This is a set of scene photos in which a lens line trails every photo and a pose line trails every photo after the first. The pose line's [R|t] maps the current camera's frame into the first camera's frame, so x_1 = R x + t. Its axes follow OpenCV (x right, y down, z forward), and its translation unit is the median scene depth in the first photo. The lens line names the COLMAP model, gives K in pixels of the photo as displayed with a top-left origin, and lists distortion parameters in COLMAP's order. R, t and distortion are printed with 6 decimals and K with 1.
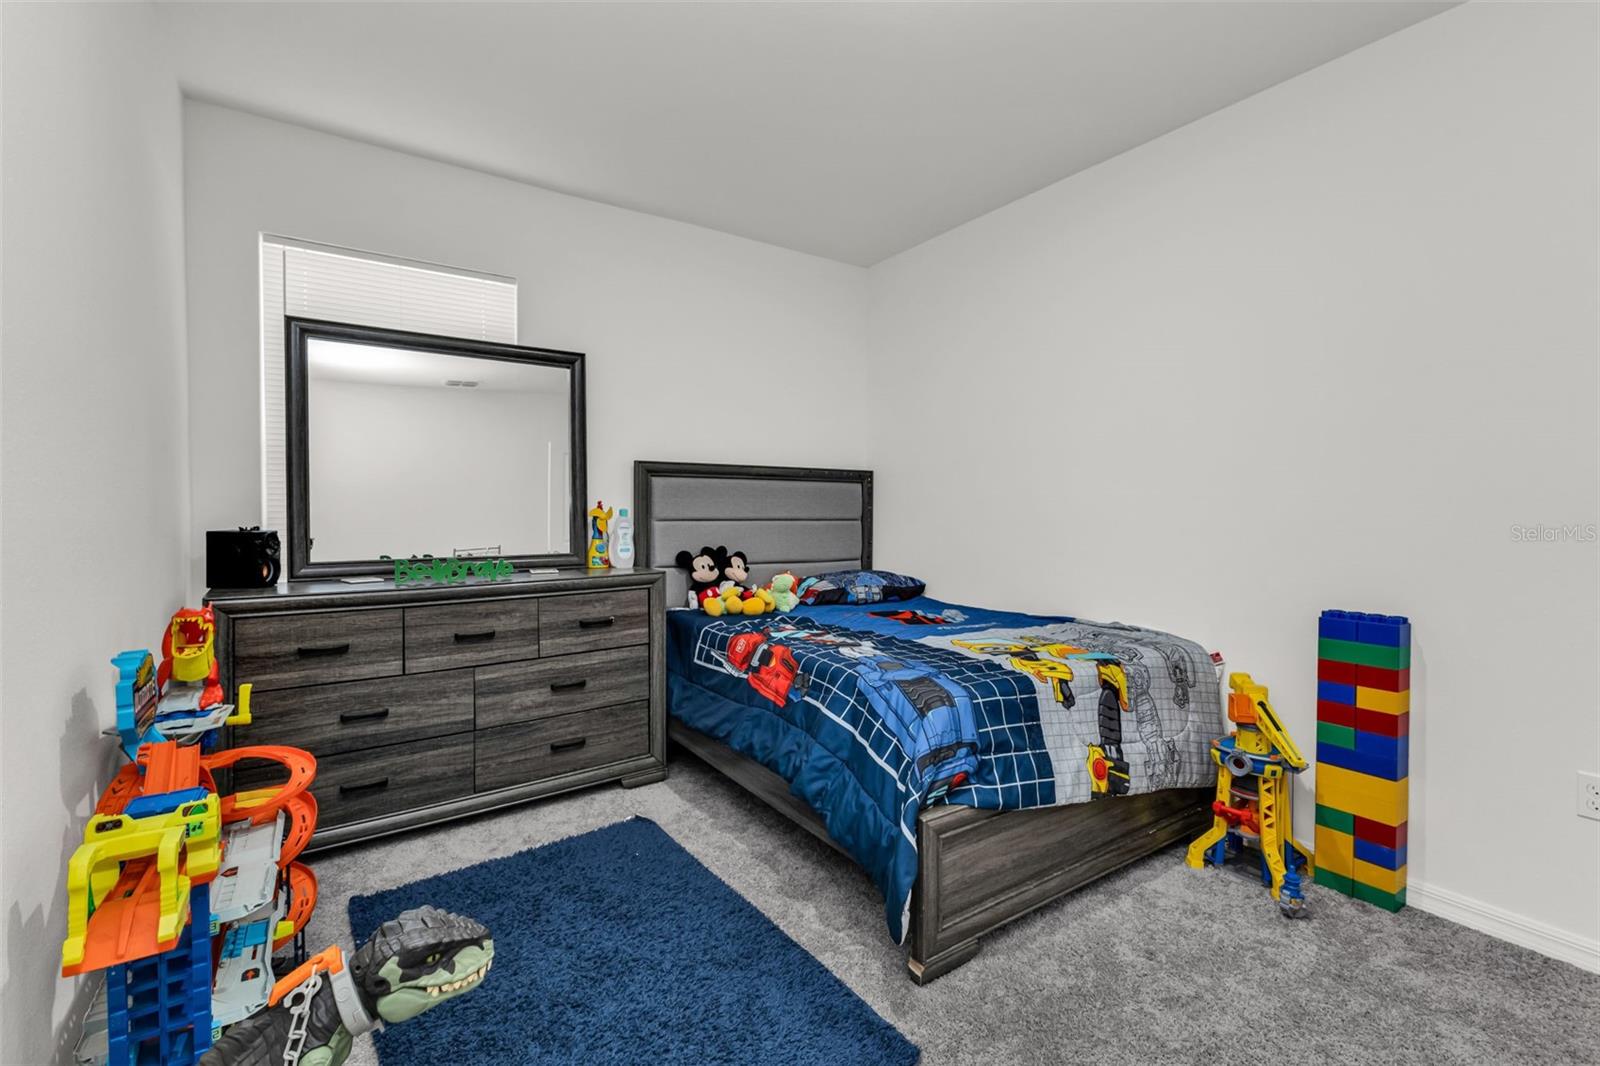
lens RADIAL K [[692.2, 0, 798.9], [0, 692.2, 522.5], [0, 0, 1]] dist [0.009325, -0.003283]
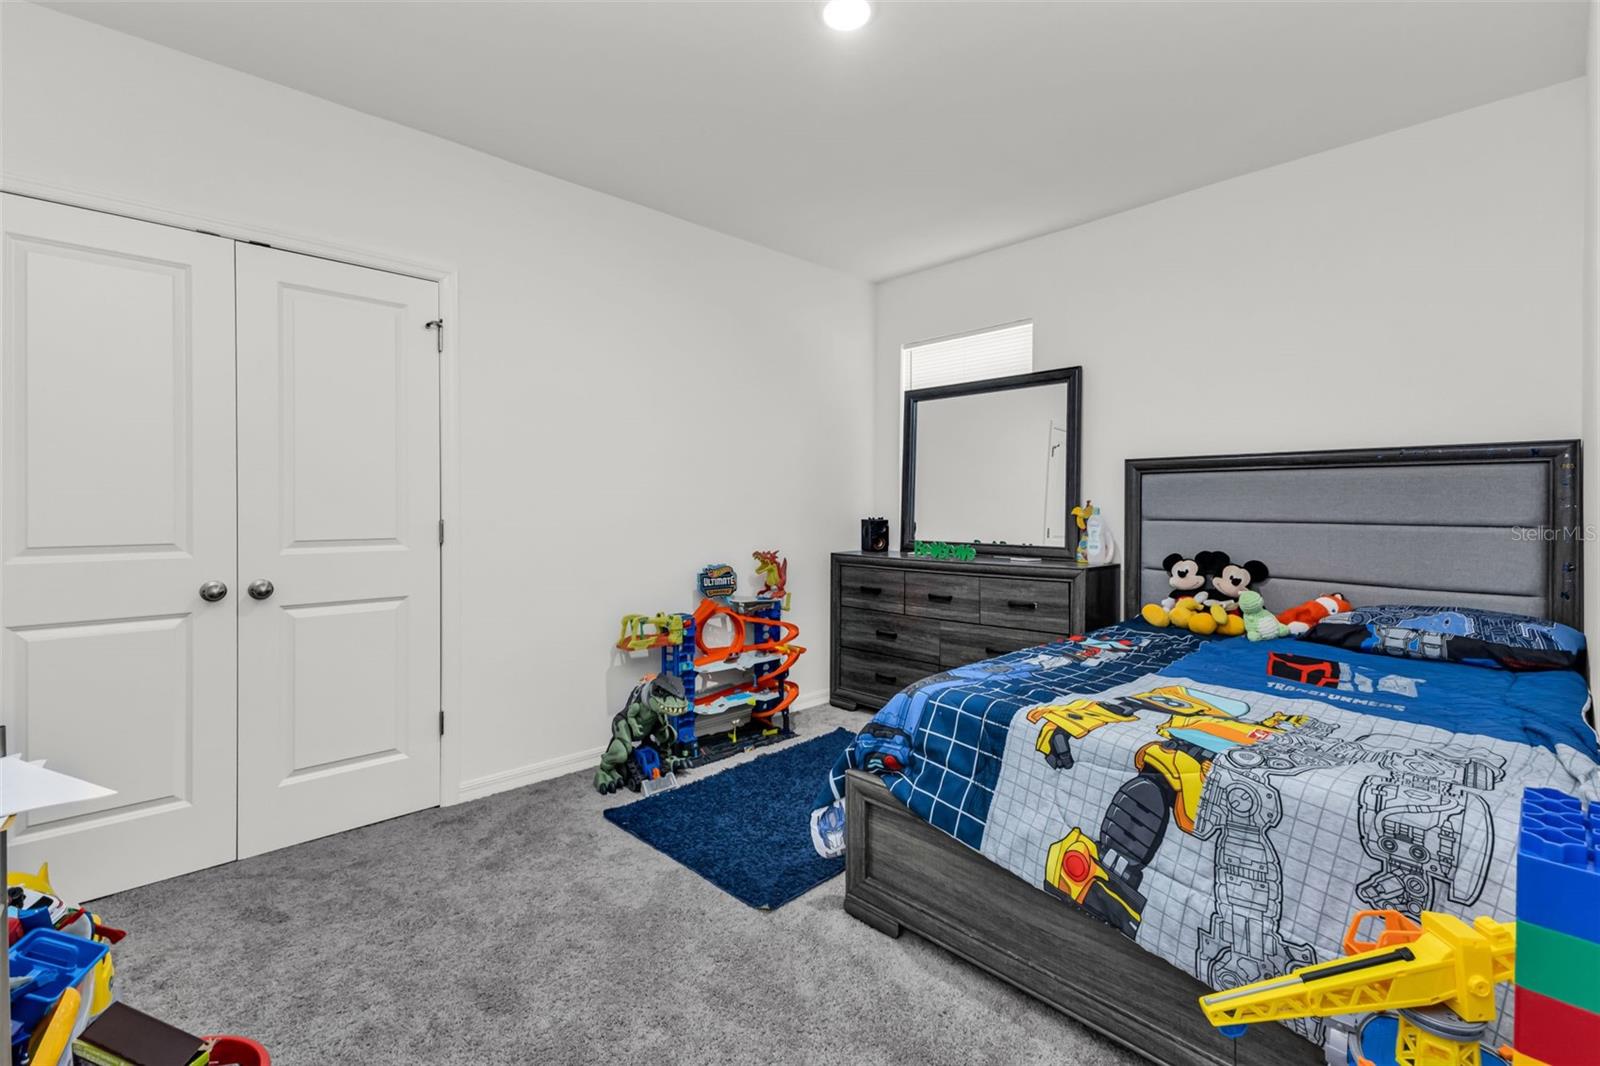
lens RADIAL K [[692.2, 0, 786.9], [0, 692.2, 509.5], [0, 0, 1]] dist [0.009325, -0.003283]
pose [[0.173853, 0.004378, -0.984762, 0.815948], [-0.021235, 0.999774, 0.000695, -0.009065], [0.984543, 0.020791, 0.173906, 0.422451]]
